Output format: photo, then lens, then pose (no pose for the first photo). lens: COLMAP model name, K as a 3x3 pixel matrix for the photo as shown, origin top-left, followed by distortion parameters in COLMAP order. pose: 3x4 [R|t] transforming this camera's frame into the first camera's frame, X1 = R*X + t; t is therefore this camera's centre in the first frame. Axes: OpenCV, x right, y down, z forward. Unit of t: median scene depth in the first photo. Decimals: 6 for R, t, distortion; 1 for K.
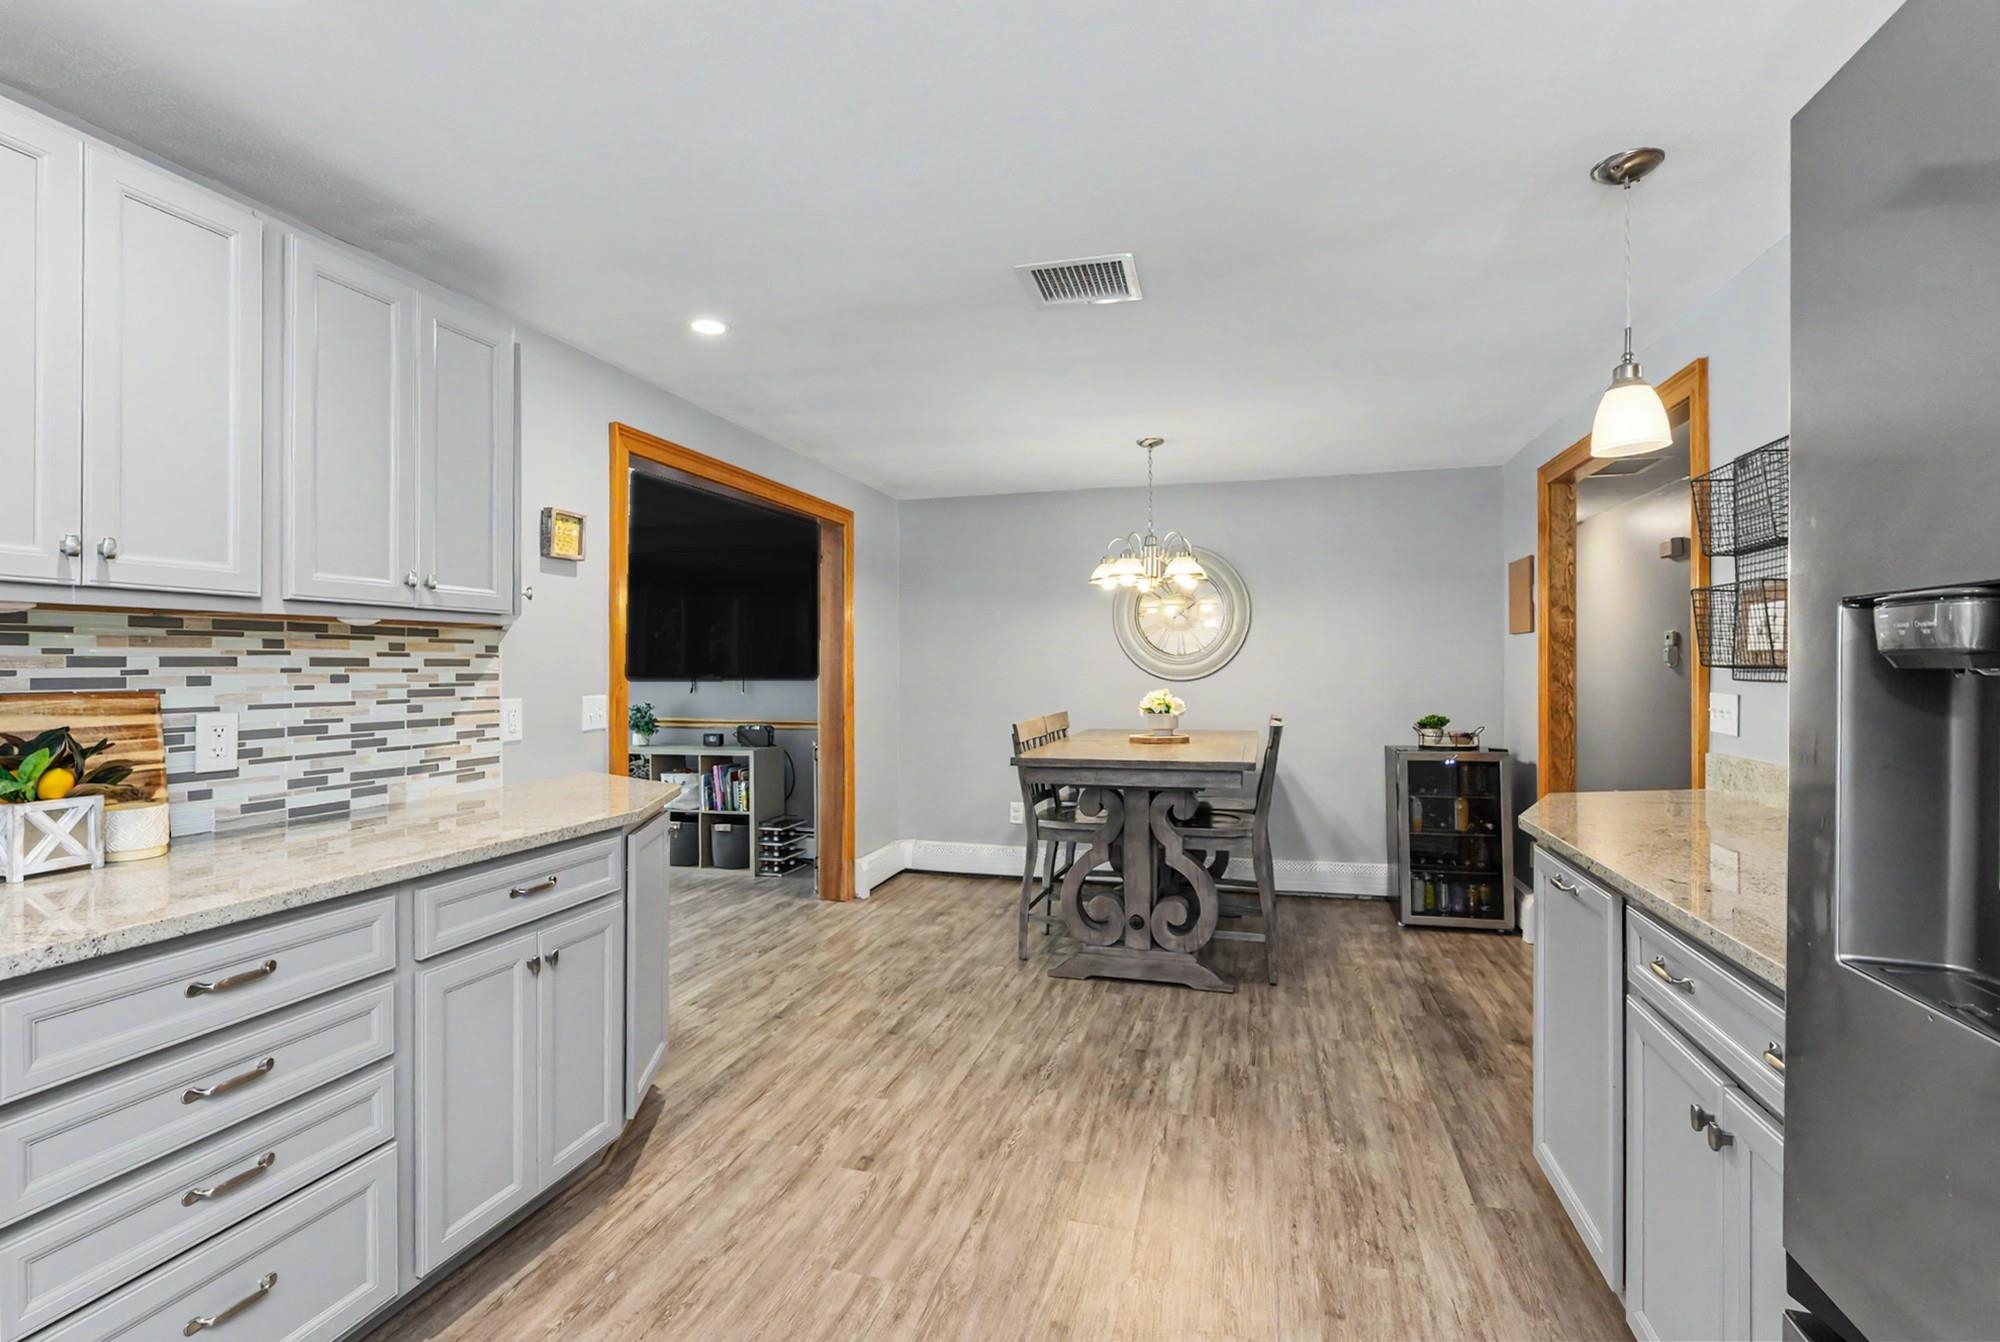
lens RADIAL K [[905.1, 0, 1000.0], [0, 905.1, 671.0], [0, 0, 1]] dist [-0.000813, -0.000129]
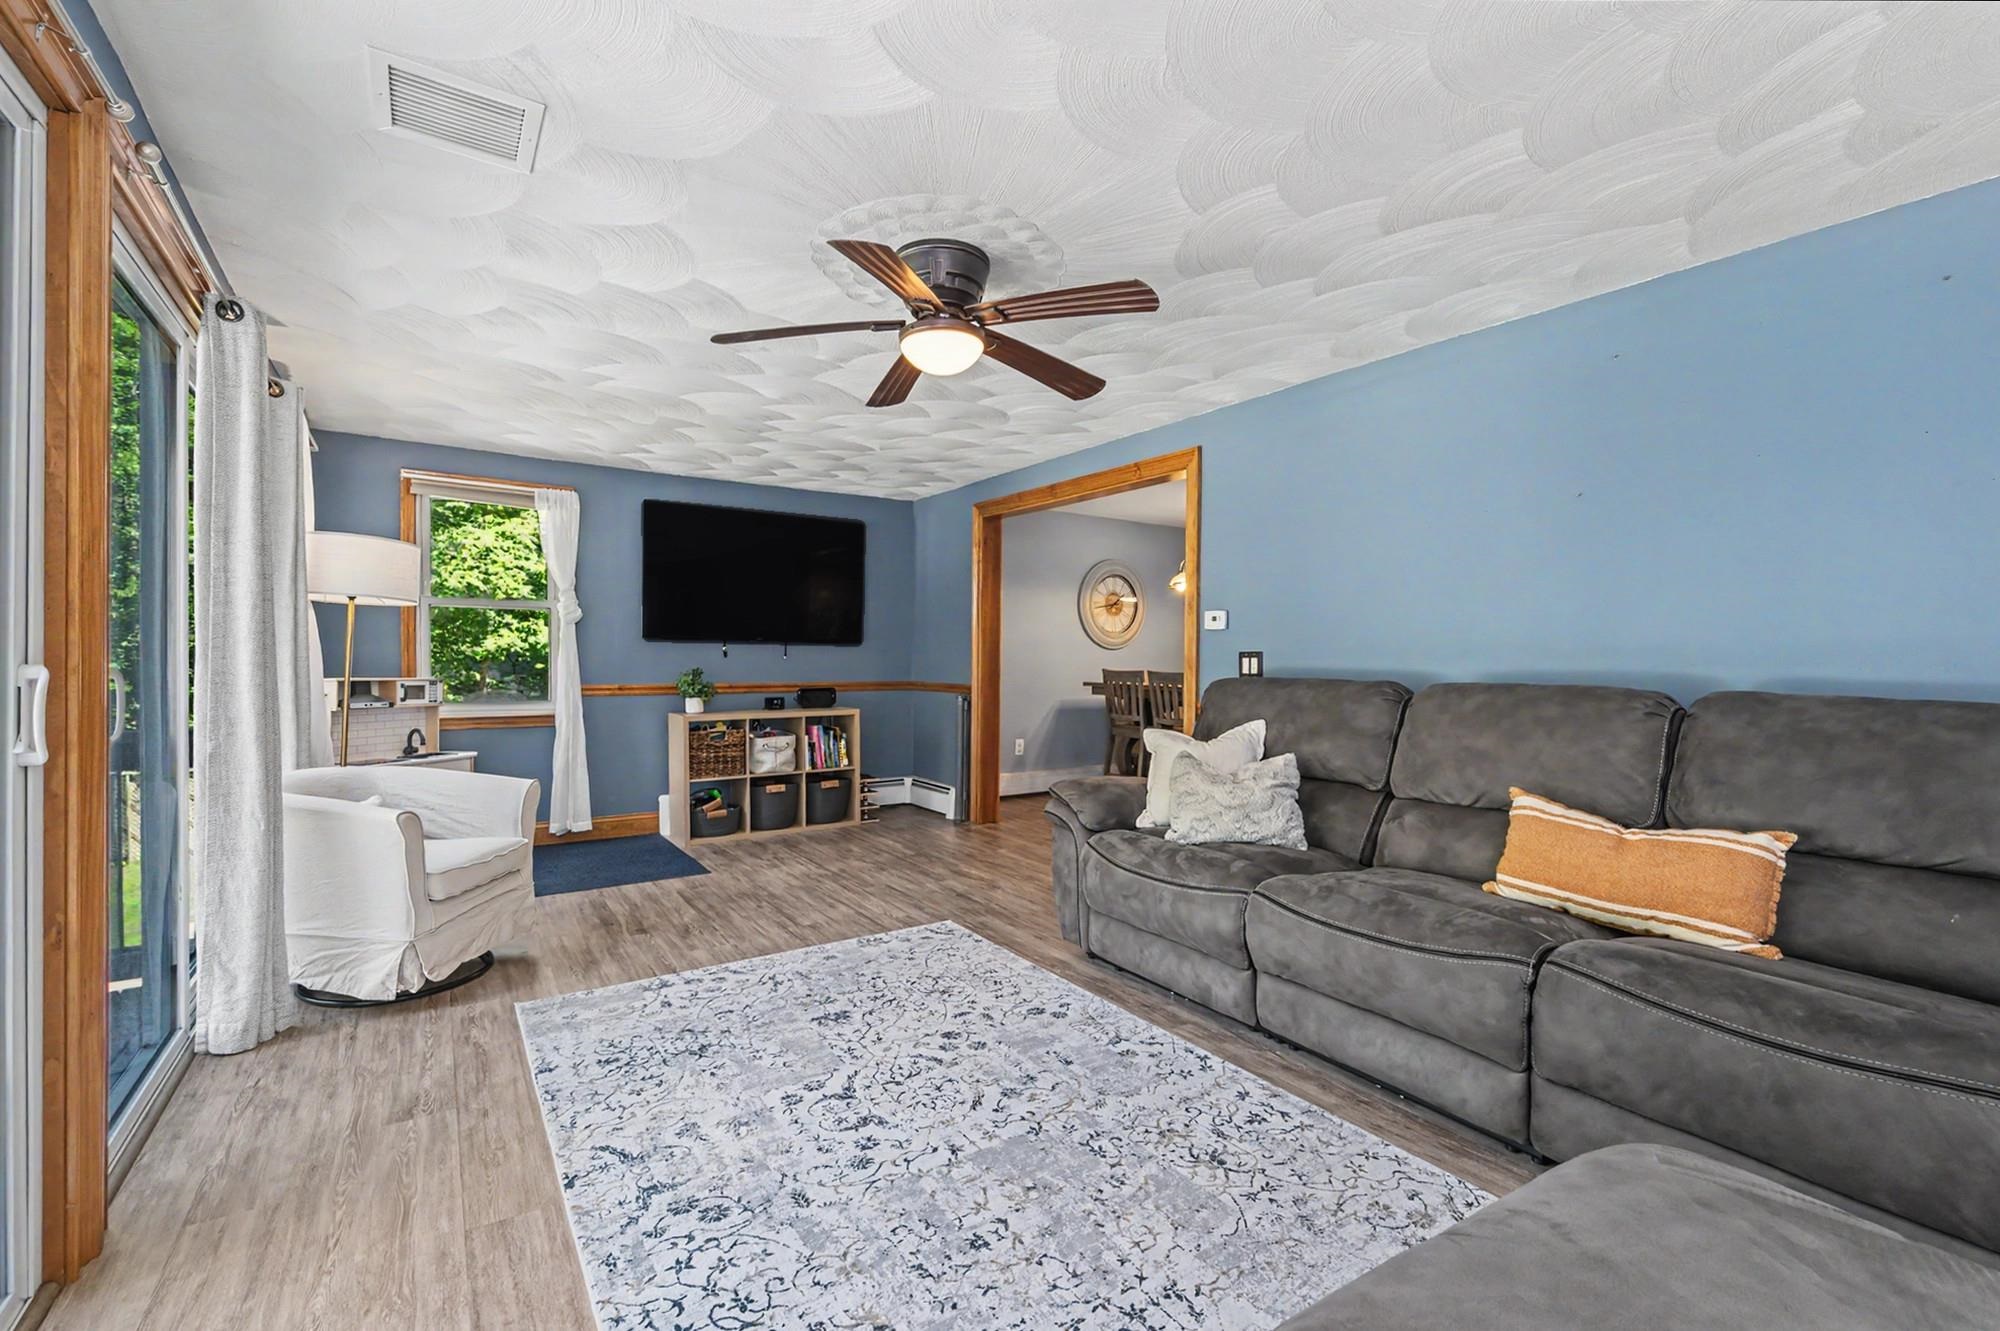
lens RADIAL K [[837.7, 0, 1000.0], [0, 837.7, 665.5], [0, 0, 1]] dist [-0.002419, -0.000219]
pose [[0.635474, -0.000301, 0.772122, -2.130292], [-0.006866, 0.999958, 0.006041, 0.065106], [-0.772092, -0.009140, 0.635445, 0.529868]]
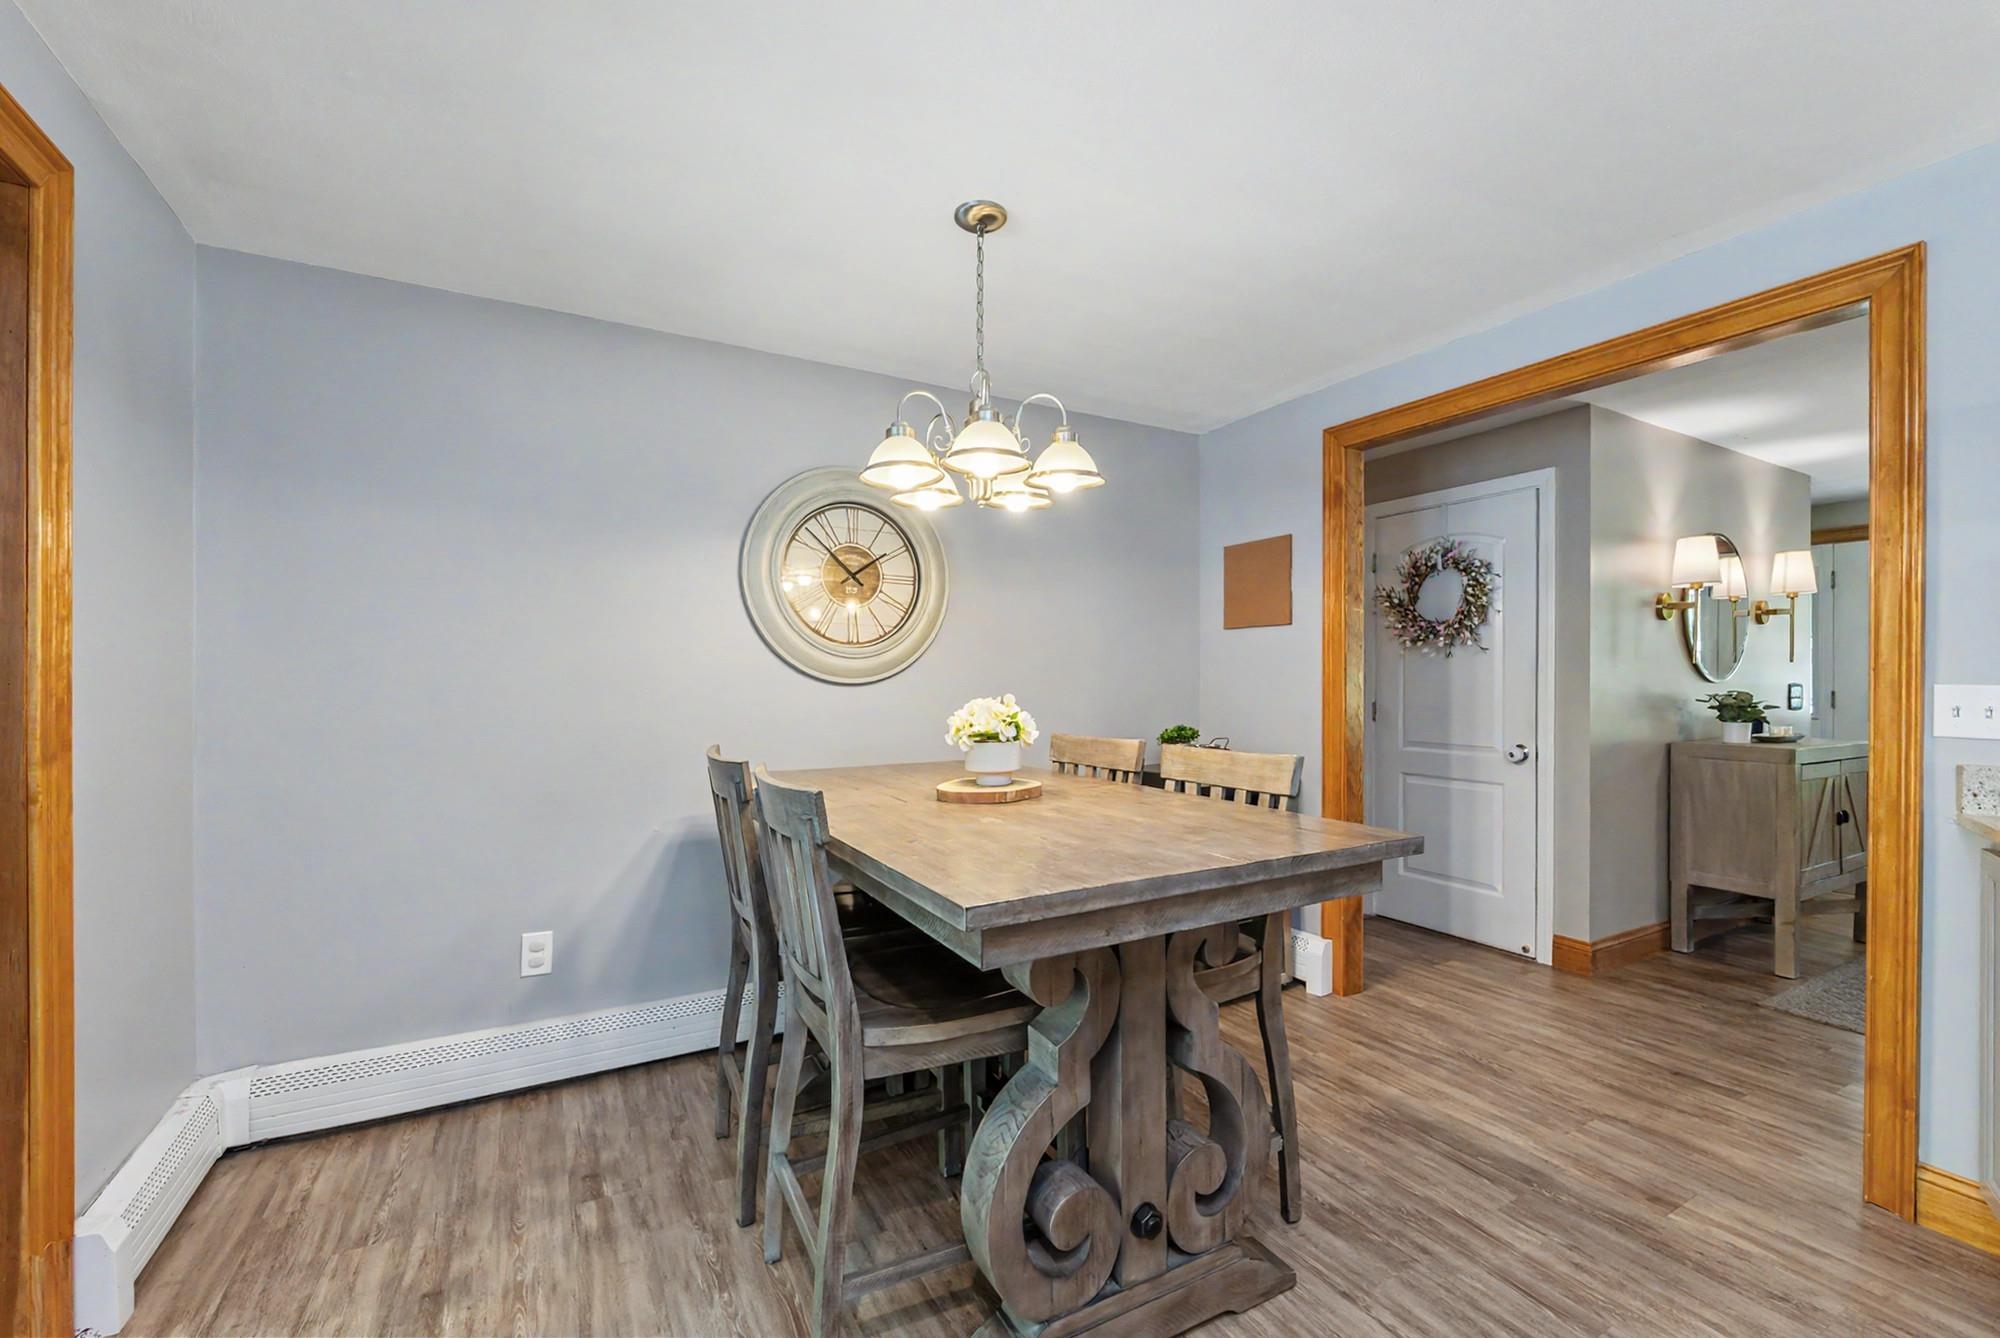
lens RADIAL K [[823.9, 0, 1000.0], [0, 823.9, 669.0], [0, 0, 1]] dist [-0.002646, -0.000415]
pose [[0.711054, 0.011519, 0.703043, -0.268863], [0.003461, 0.999796, -0.019881, 0.024201], [-0.703129, 0.016570, 0.710869, 1.106068]]
